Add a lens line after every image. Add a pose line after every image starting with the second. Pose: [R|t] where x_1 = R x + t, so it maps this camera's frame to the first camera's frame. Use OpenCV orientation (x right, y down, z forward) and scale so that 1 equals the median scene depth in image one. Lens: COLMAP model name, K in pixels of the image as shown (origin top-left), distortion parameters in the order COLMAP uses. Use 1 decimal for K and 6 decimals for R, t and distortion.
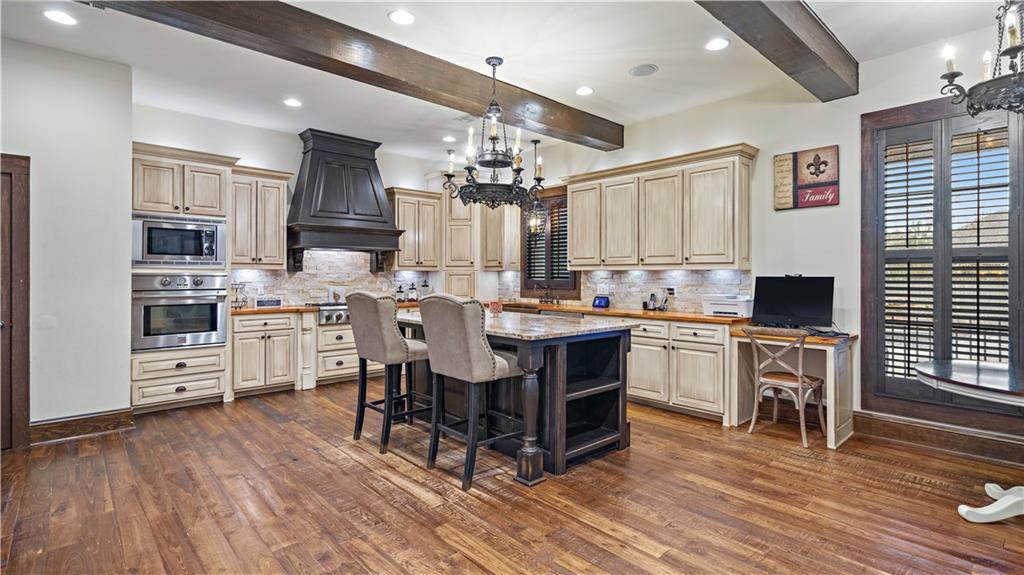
lens RADIAL K [[481.5, 0, 509.8], [0, 481.5, 278.0], [0, 0, 1]] dist [-0.002619, 0.004014]
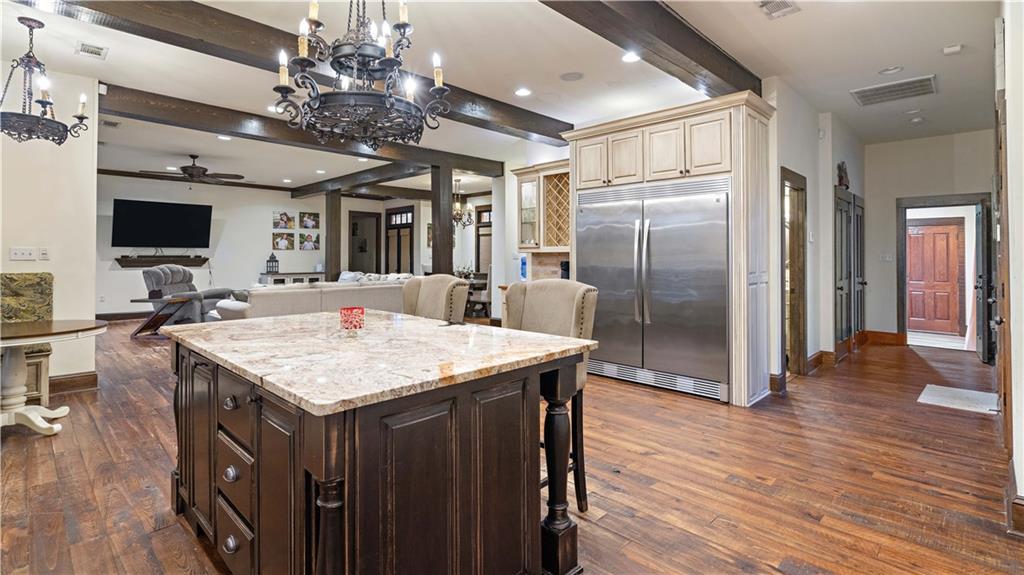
lens RADIAL K [[481.5, 0, 512.7], [0, 481.5, 250.2], [0, 0, 1]] dist [-0.002619, 0.004014]
pose [[-0.998387, -0.002108, -0.056737, -0.154706], [-0.001500, 0.999941, -0.010755, -0.006187], [0.056757, -0.010652, -0.998331, 1.372411]]
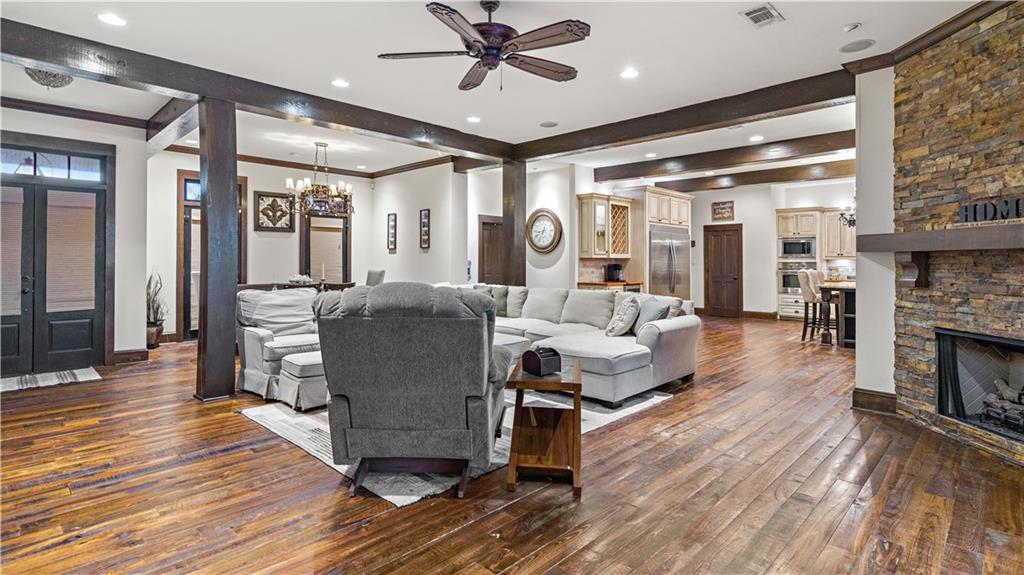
lens RADIAL K [[510.3, 0, 515.1], [0, 510.3, 251.3], [0, 0, 1]] dist [0.002502, 0.003201]
pose [[0.063161, -0.022501, -0.997750, 1.707327], [-0.009068, 0.999692, -0.023119, 0.009850], [0.997962, 0.010508, 0.062938, -0.507296]]
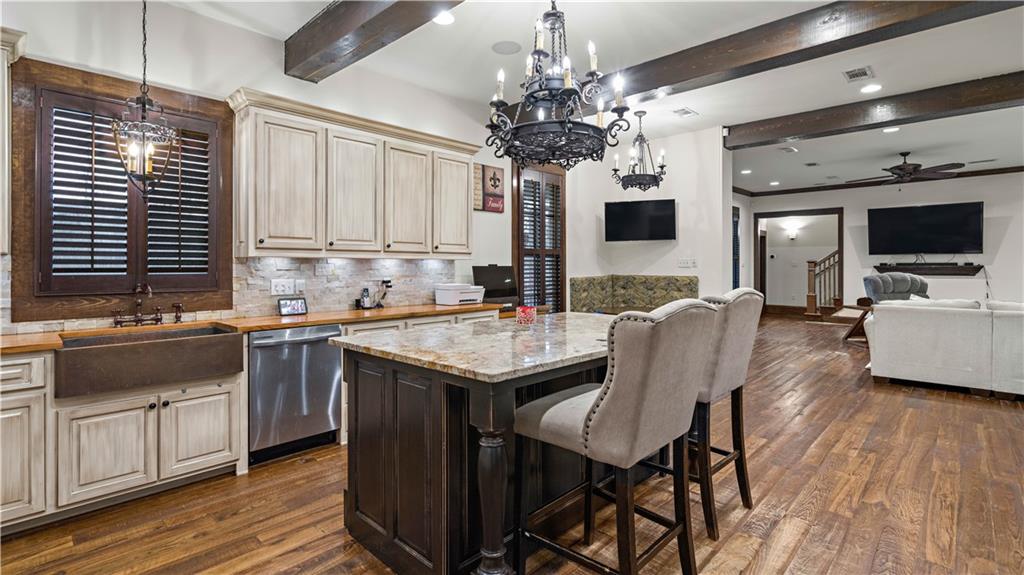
lens RADIAL K [[481.5, 0, 515.0], [0, 481.5, 264.7], [0, 0, 1]] dist [-0.002619, 0.004014]
pose [[-0.072971, -0.000167, 0.997334, -0.600362], [0.005523, 0.999985, 0.000571, -0.006149], [-0.997319, 0.005550, -0.072969, 0.949200]]
